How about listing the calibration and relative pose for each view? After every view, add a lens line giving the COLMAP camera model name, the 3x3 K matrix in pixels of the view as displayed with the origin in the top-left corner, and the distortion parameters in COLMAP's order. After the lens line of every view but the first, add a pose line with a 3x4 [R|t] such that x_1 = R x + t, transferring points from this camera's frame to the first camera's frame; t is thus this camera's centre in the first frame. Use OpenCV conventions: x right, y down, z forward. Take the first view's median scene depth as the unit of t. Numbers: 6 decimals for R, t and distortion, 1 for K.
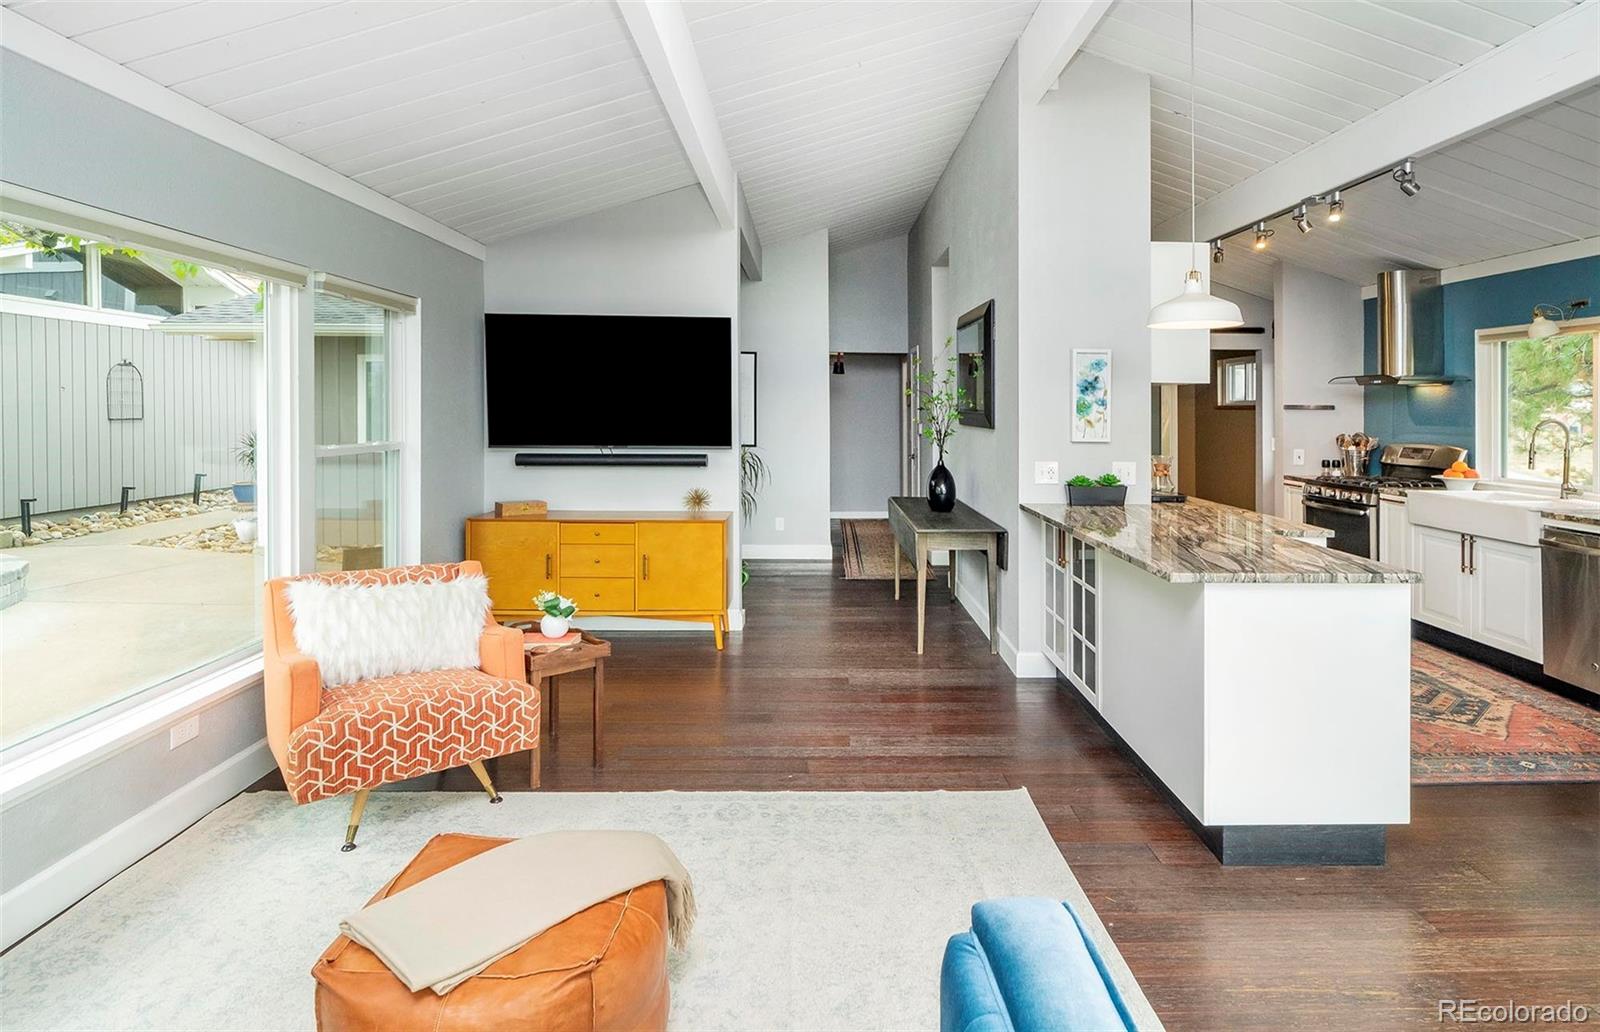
lens RADIAL K [[887.7, 0, 840.2], [0, 887.7, 465.8], [0, 0, 1]] dist [-0.004073, 0.002110]
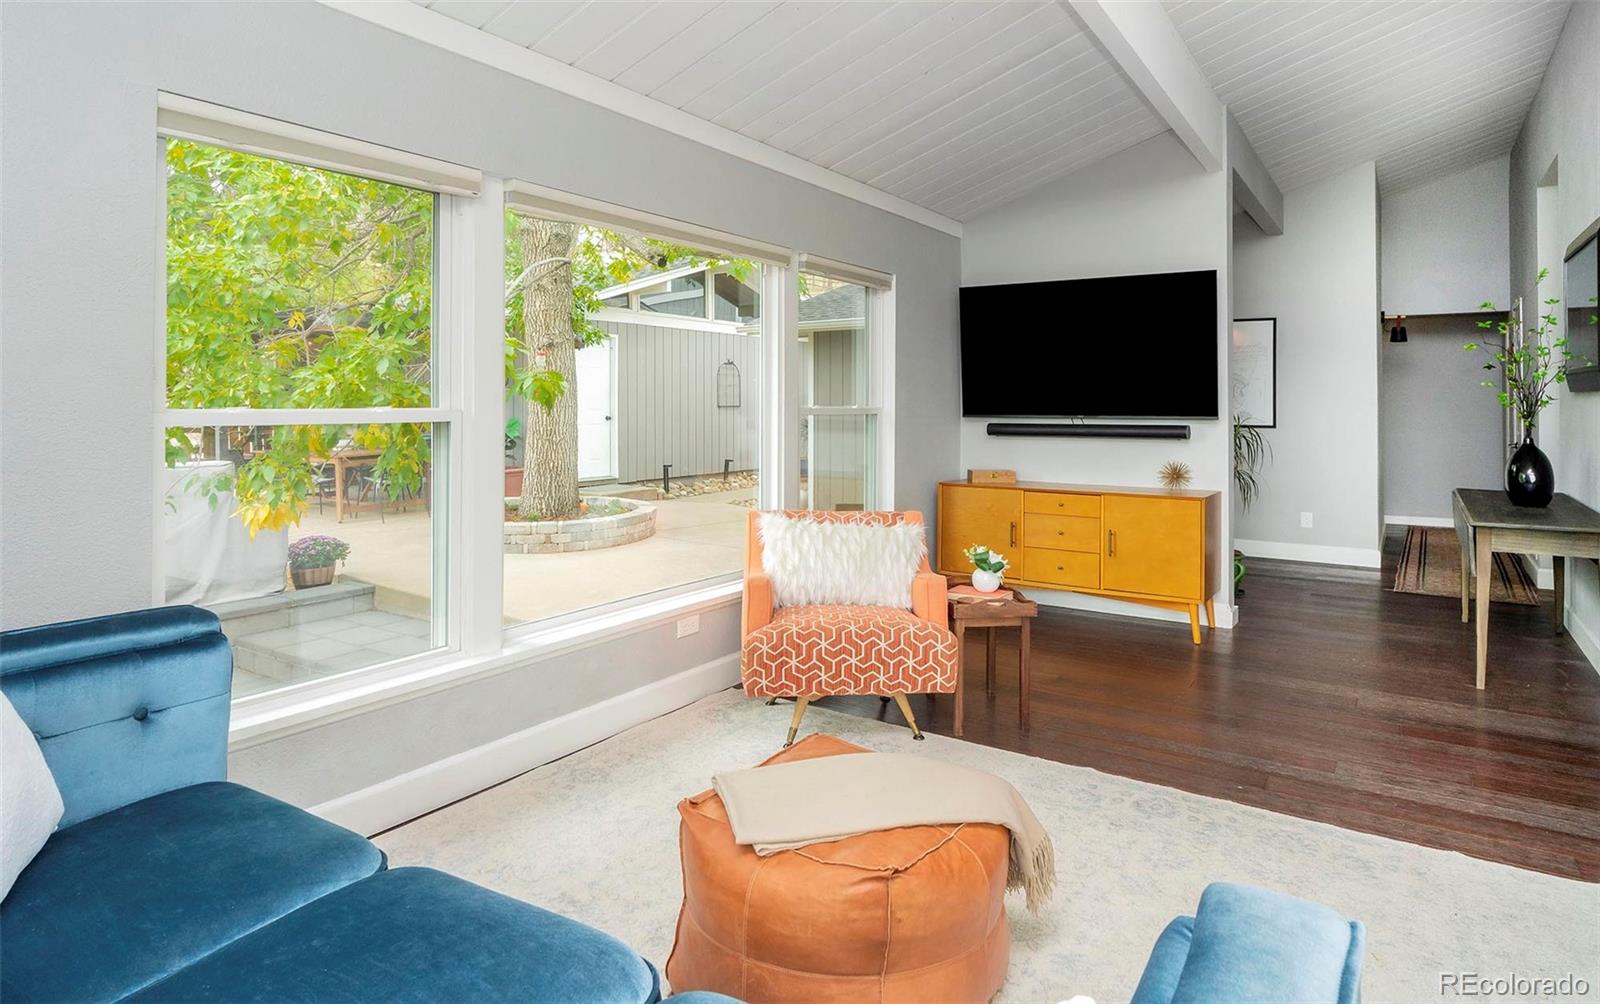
lens RADIAL K [[893.2, 0, 801.9], [0, 893.2, 449.6], [0, 0, 1]] dist [-0.002924, 0.000987]
pose [[0.810170, 0.018592, -0.585901, 0.100345], [-0.028302, 0.999572, -0.007415, 0.046508], [0.585512, 0.022590, 0.810349, 0.057162]]
